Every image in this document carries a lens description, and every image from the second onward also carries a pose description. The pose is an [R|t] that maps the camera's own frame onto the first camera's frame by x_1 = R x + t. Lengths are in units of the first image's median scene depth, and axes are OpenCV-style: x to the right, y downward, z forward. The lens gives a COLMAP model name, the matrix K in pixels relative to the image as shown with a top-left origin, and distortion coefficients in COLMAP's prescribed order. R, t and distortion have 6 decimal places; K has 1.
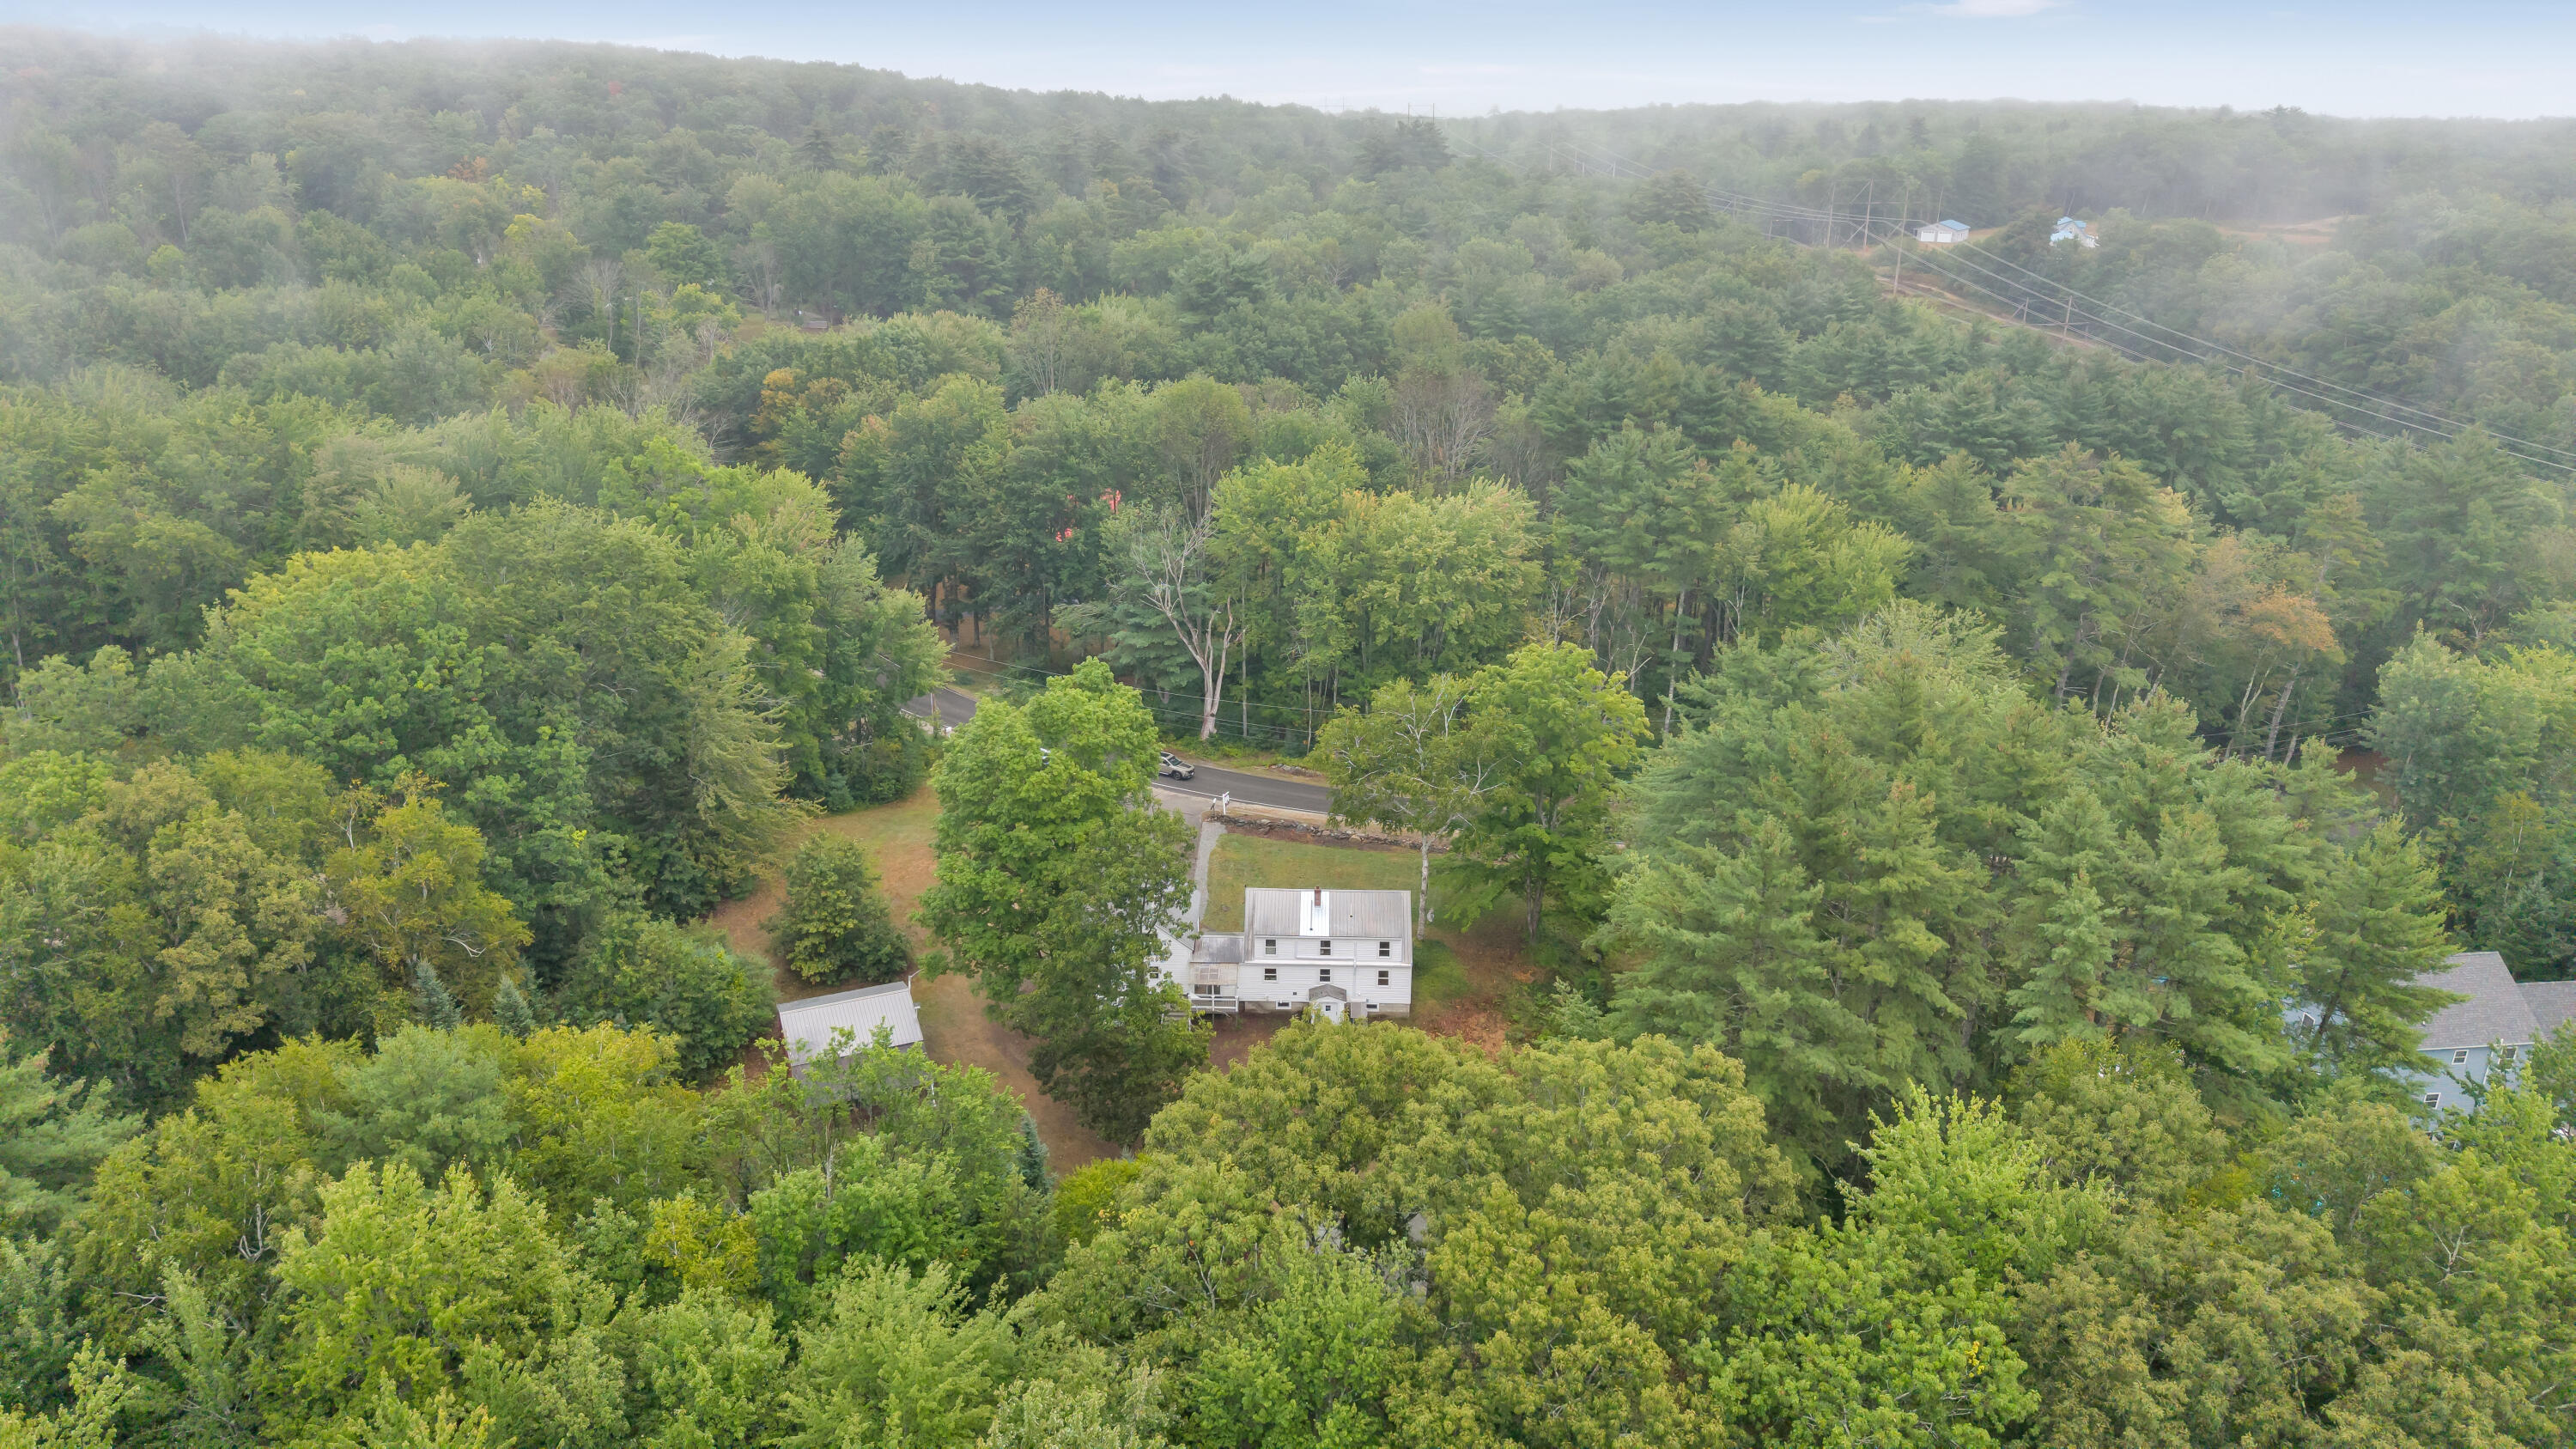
lens RADIAL K [[1716.8, 0, 1288.3], [0, 1716.8, 717.4], [0, 0, 1]] dist [0.064775, -0.000500]
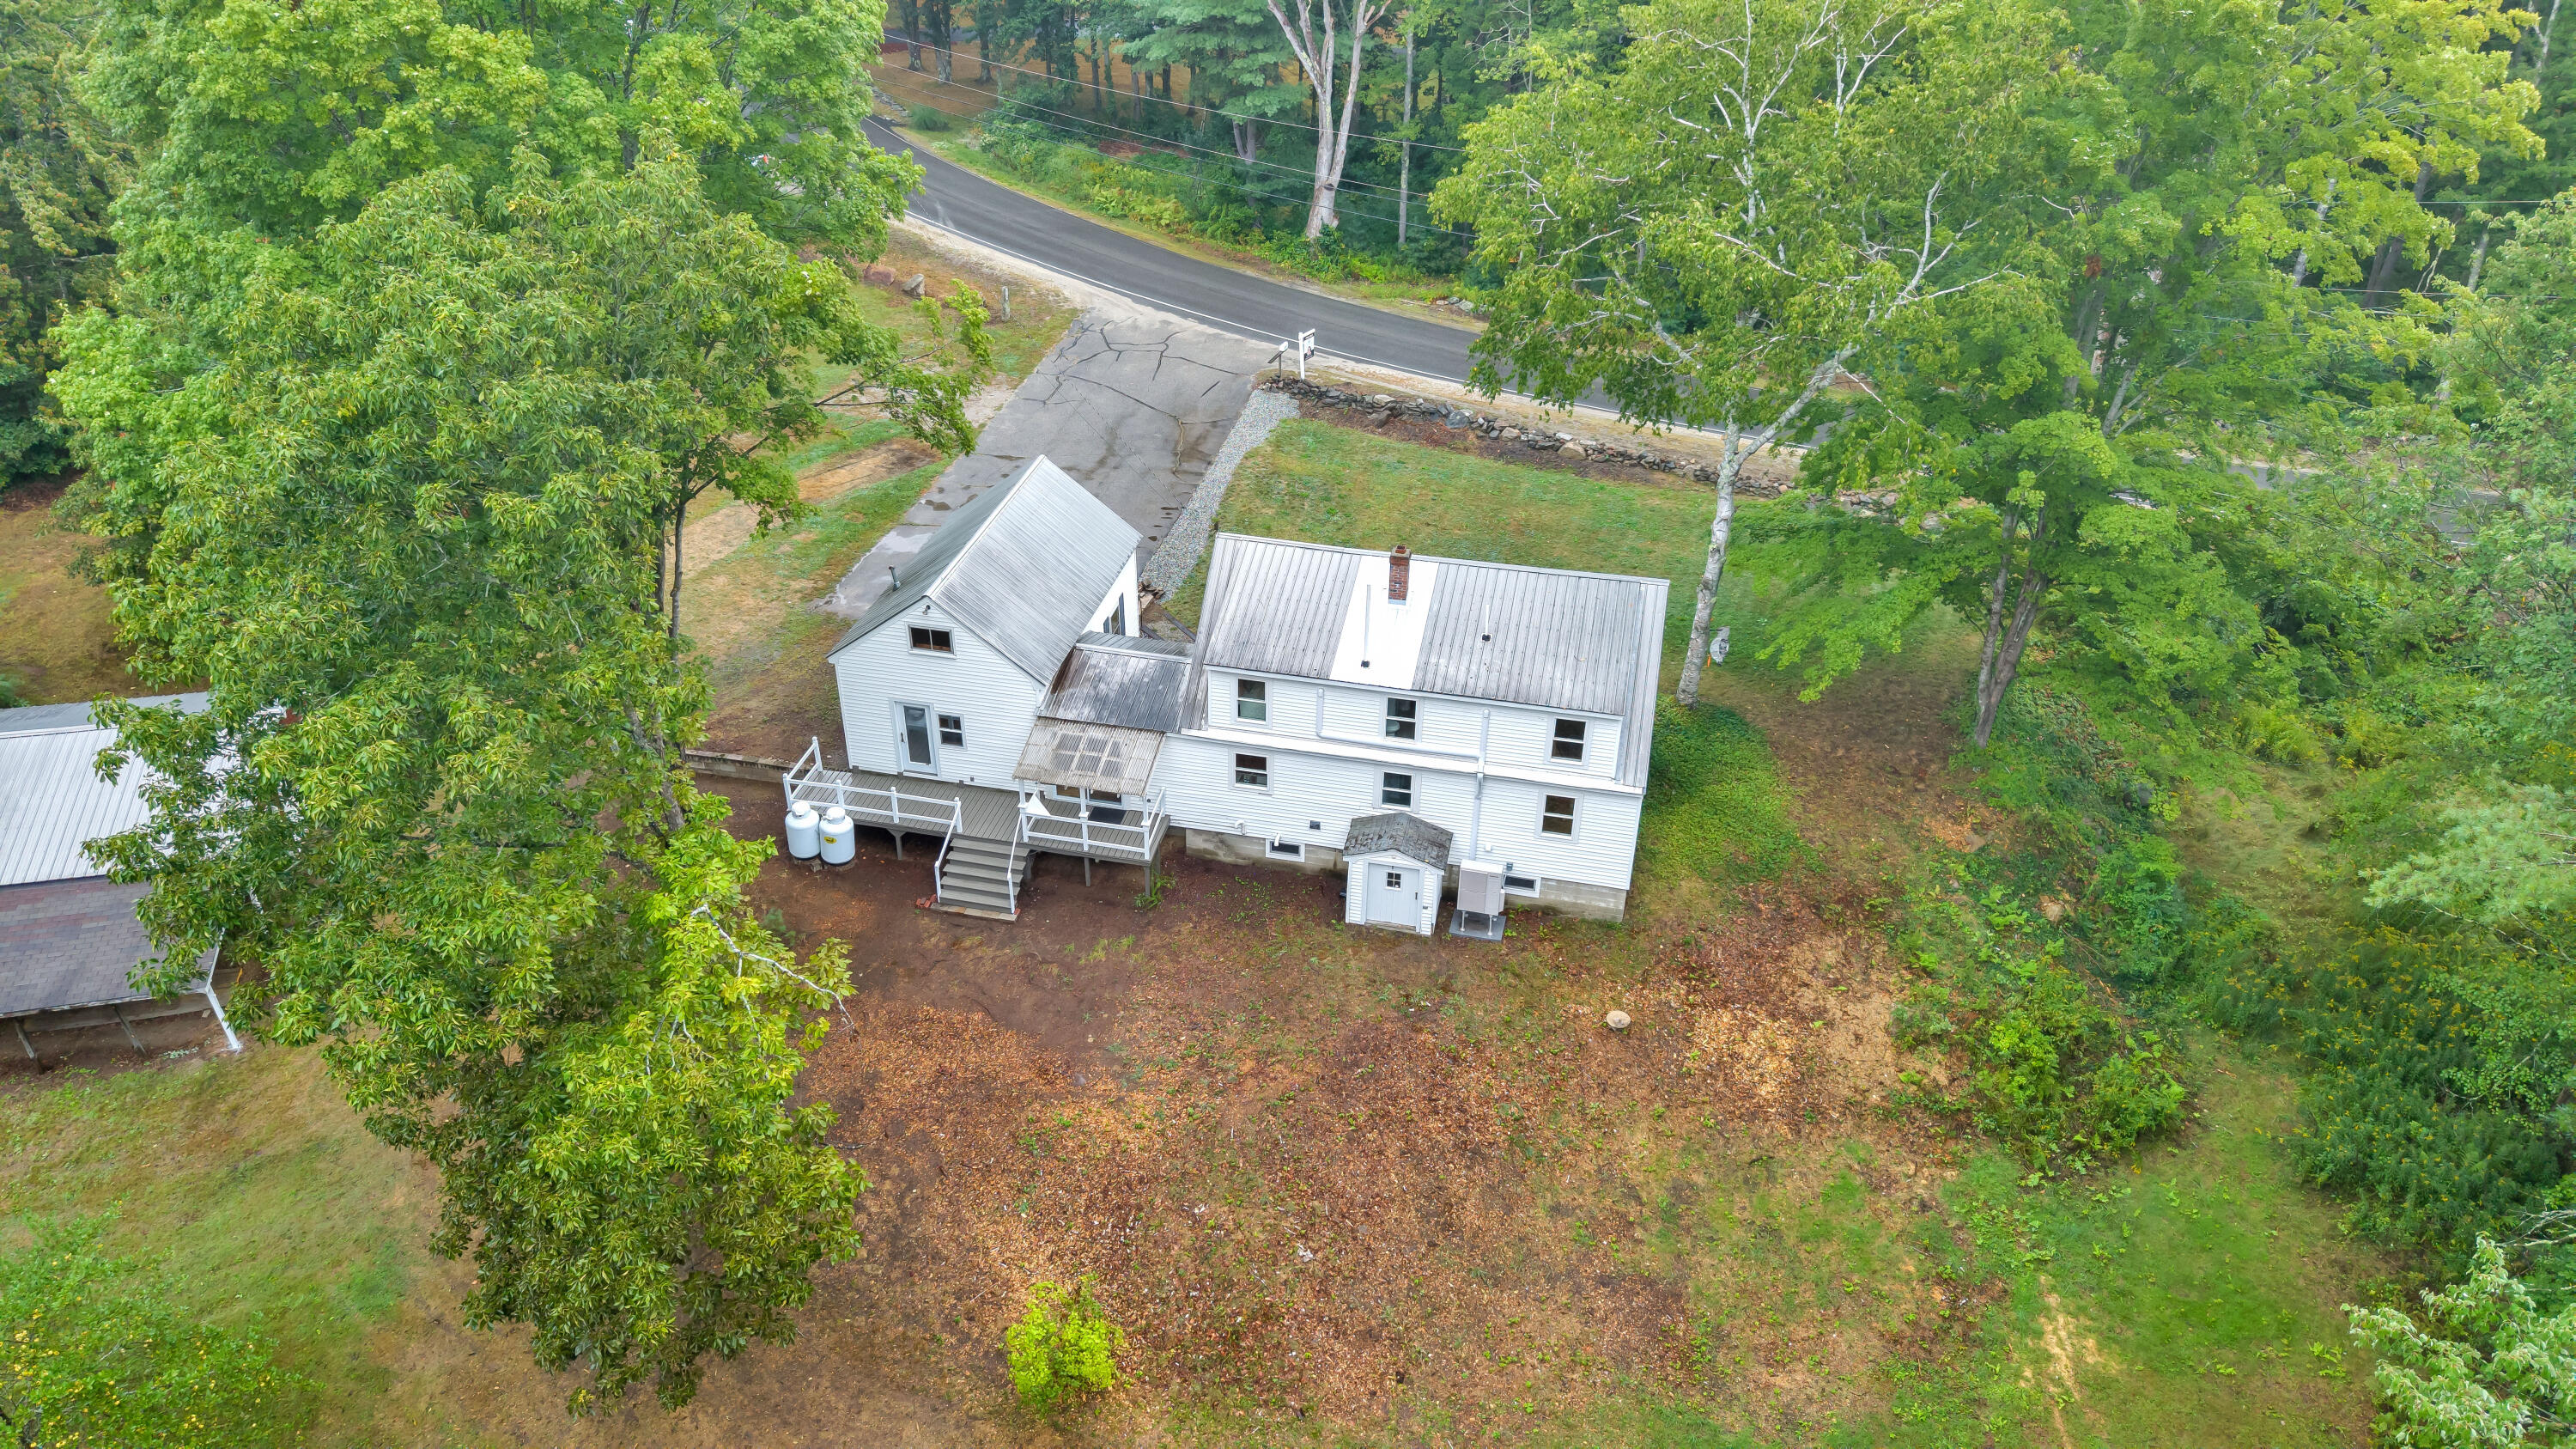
lens RADIAL K [[1716.8, 0, 1285.9], [0, 1716.8, 727.3], [0, 0, 1]] dist [0.064775, -0.000500]
pose [[0.981408, 0.107730, -0.158851, 0.054084], [-0.072572, 0.974462, 0.212500, 0.061160], [0.177687, -0.197021, 0.964163, 0.643137]]
